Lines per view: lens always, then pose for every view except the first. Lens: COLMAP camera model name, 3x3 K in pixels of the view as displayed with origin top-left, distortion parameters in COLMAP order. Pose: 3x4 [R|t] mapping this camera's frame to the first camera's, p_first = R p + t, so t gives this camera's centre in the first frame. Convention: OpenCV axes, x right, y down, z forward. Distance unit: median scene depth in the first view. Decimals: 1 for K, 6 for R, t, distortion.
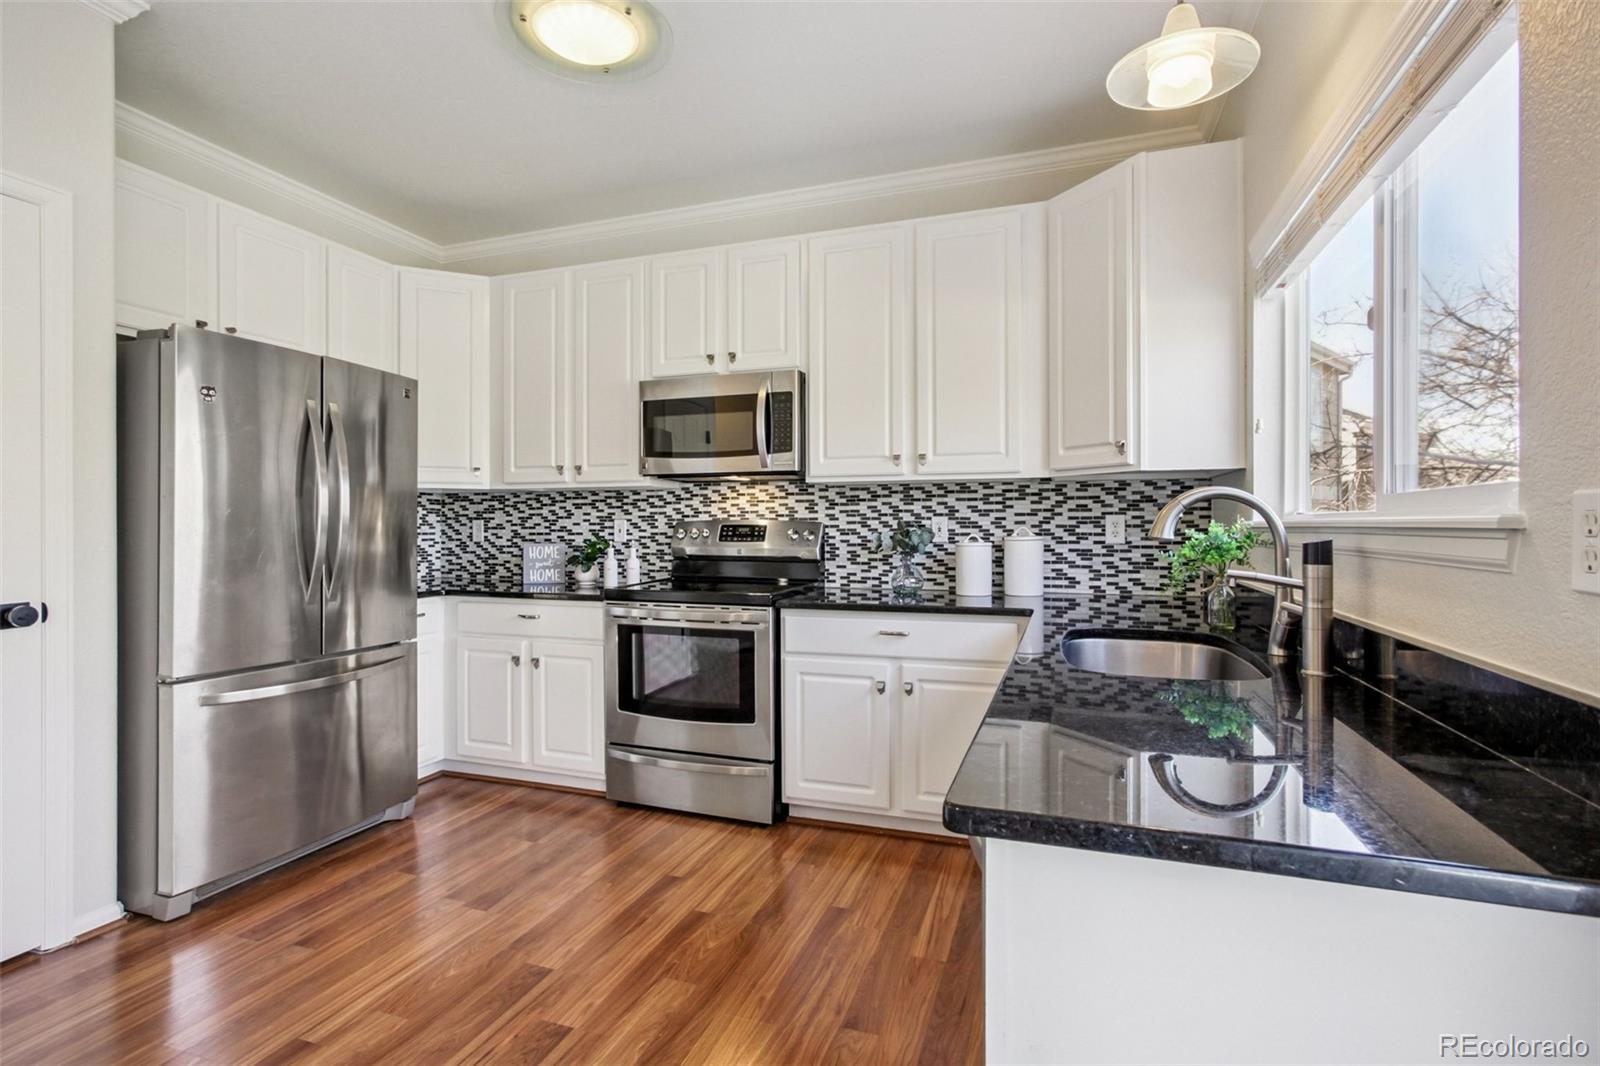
lens RADIAL K [[777.4, 0, 788.5], [0, 777.4, 523.1], [0, 0, 1]] dist [-0.016380, 0.014472]
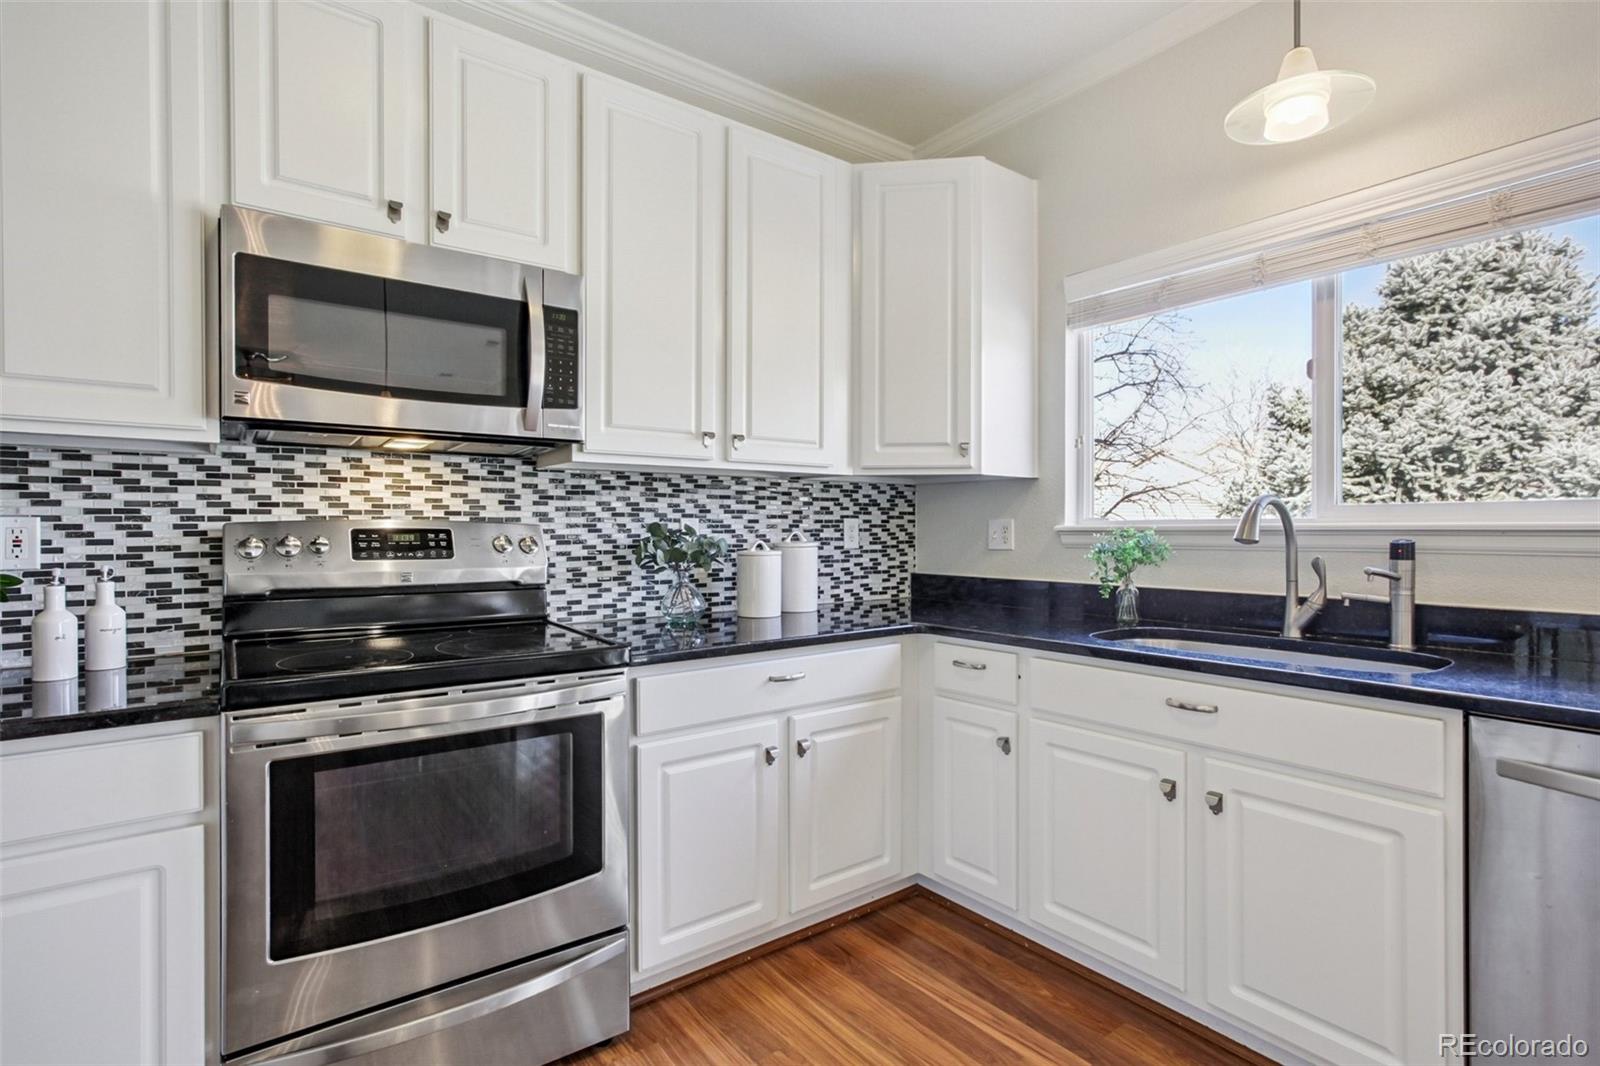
lens RADIAL K [[777.4, 0, 787.3], [0, 777.4, 532.2], [0, 0, 1]] dist [-0.016380, 0.014472]
pose [[0.545659, -0.003448, 0.838000, -0.403180], [-0.001693, 0.999985, 0.005217, 0.001319], [-0.838006, -0.004265, 0.545645, 0.510926]]
